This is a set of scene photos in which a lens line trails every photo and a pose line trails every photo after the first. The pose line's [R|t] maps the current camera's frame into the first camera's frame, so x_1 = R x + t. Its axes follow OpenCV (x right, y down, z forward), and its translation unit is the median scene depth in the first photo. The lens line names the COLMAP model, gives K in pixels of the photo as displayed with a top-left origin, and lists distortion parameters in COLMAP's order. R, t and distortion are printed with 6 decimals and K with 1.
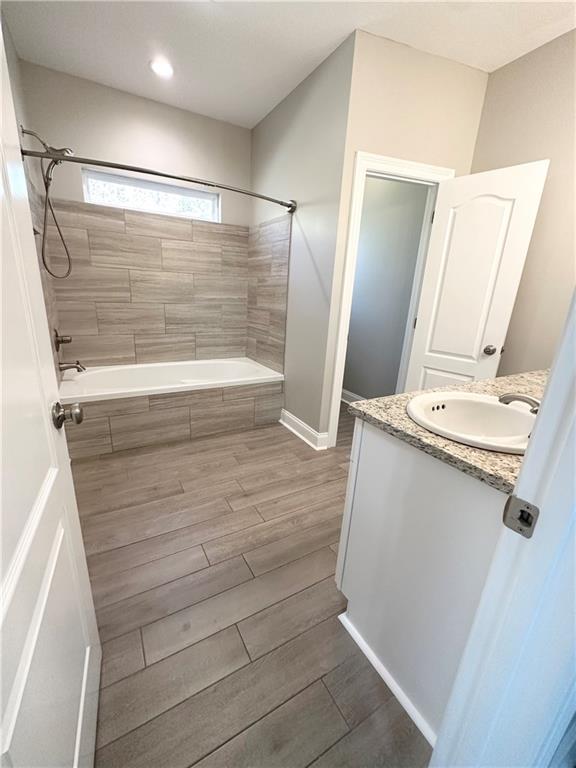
lens RADIAL K [[313.4, 0, 287.4], [0, 313.4, 386.5], [0, 0, 1]] dist [-0.000771, 0.000676]
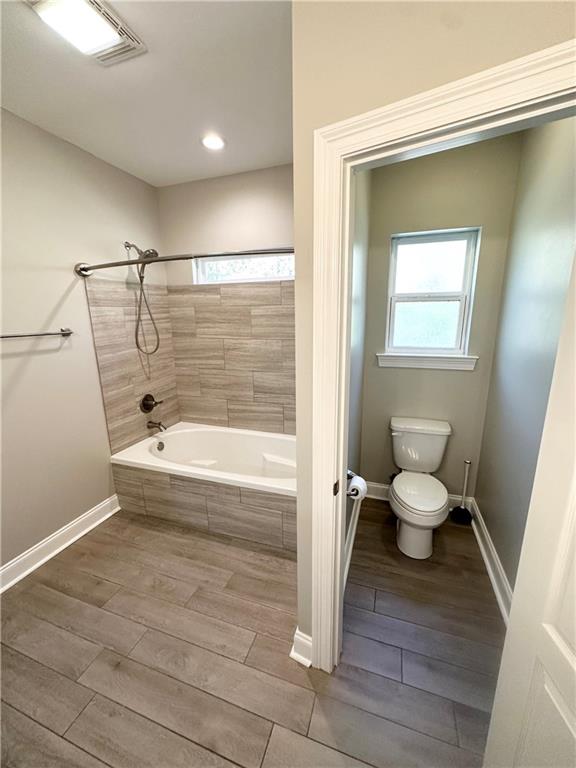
lens RADIAL K [[313.4, 0, 287.4], [0, 313.4, 386.5], [0, 0, 1]] dist [-0.000771, 0.000676]
pose [[0.653811, 0.117033, -0.747552, 0.437204], [-0.181755, 0.983331, -0.005017, -0.265153], [0.734504, 0.139152, 0.664184, 0.517231]]
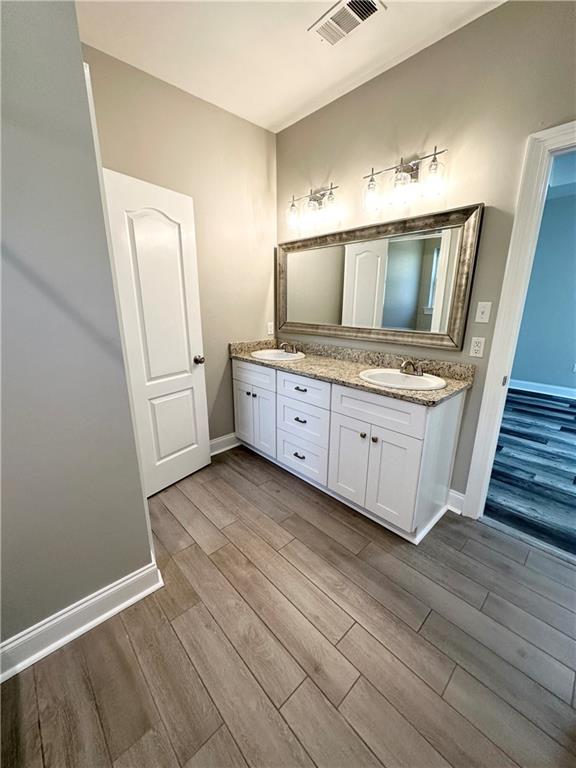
lens RADIAL K [[308.0, 0, 279.4], [0, 308.0, 388.6], [0, 0, 1]] dist [-0.001093, 0.000098]
pose [[-0.209861, -0.312942, 0.926297, -0.362404], [0.275608, 0.890041, 0.363135, -0.270095], [-0.938082, 0.331502, -0.100536, 0.688451]]
